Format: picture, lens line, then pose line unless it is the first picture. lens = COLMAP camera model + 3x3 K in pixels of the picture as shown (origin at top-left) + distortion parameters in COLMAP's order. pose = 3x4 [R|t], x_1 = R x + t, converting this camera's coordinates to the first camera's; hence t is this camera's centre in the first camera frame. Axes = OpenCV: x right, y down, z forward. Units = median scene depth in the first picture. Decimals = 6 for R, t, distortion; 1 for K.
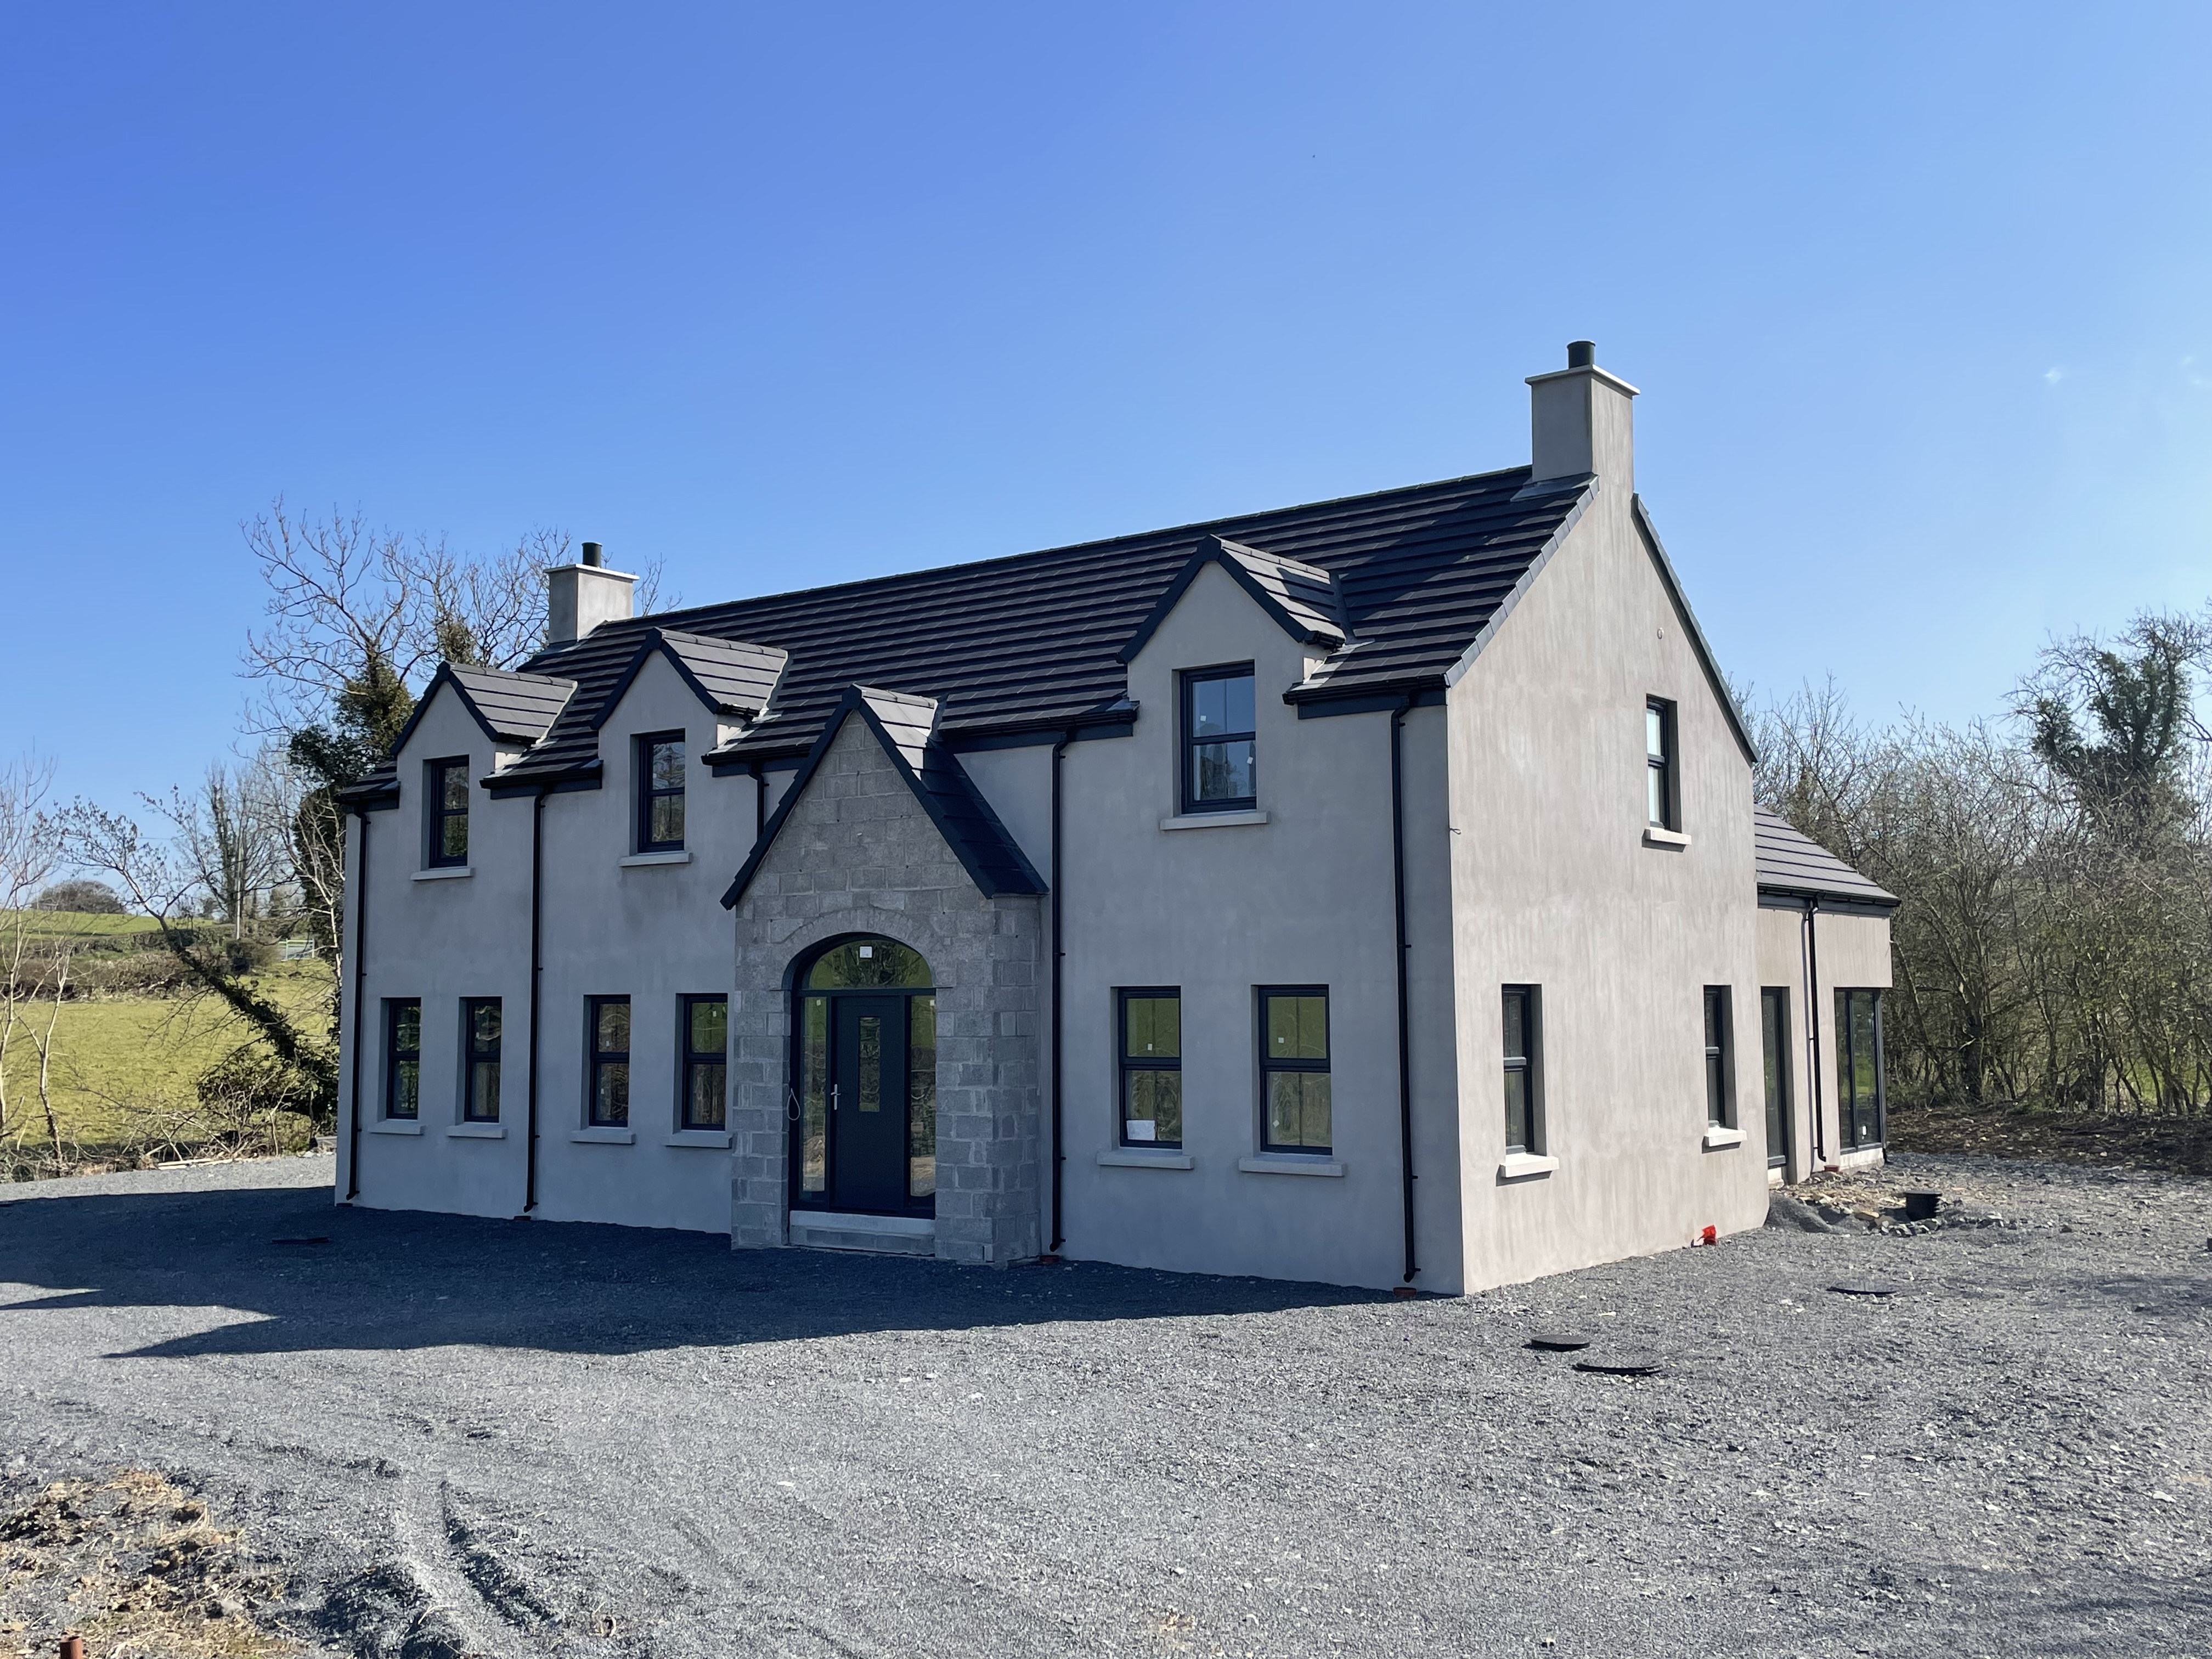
lens RADIAL K [[2103.2, 0, 1107.6], [0, 2103.2, 906.1], [0, 0, 1]] dist [0.052902, 0.008568]
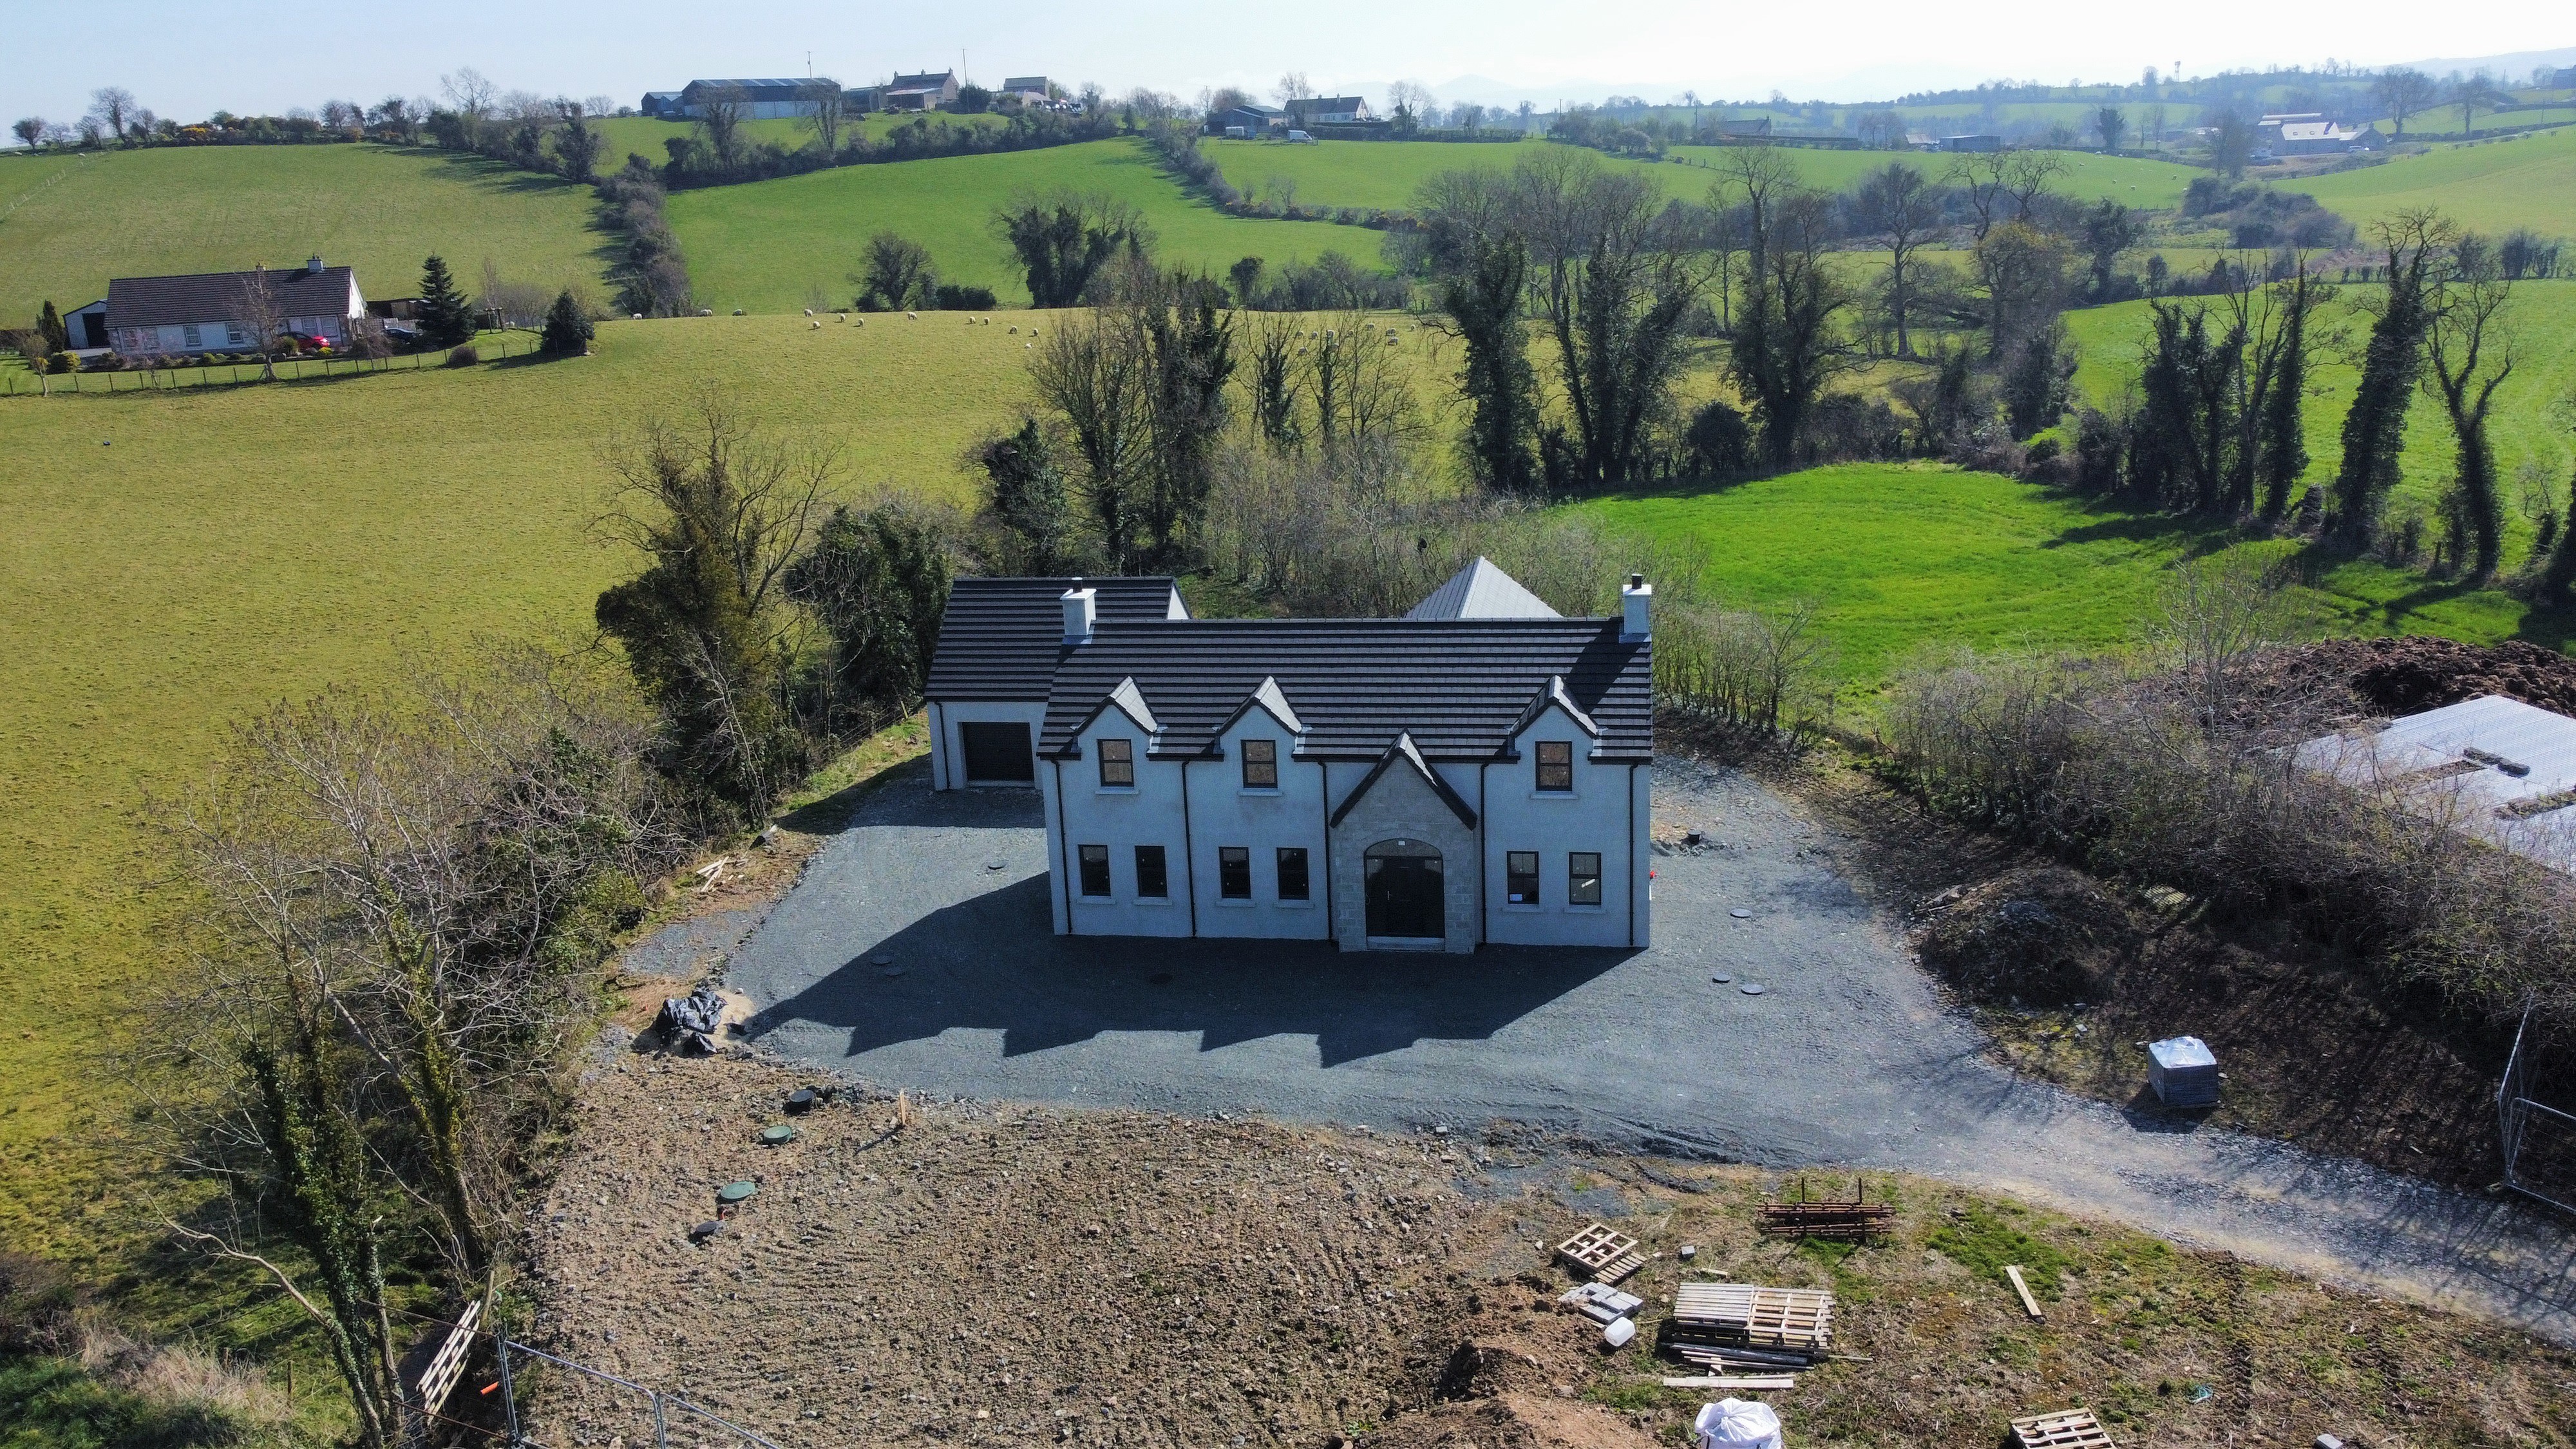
lens RADIAL K [[1952.4, 0, 1288.0], [0, 1952.4, 724.5], [0, 0, 1]] dist [0.000651, -0.001305]
pose [[0.876670, -0.198835, 0.438081, -1.248717], [0.022637, 0.926636, 0.375278, -1.005398], [-0.480560, -0.319078, 0.816855, -0.829656]]
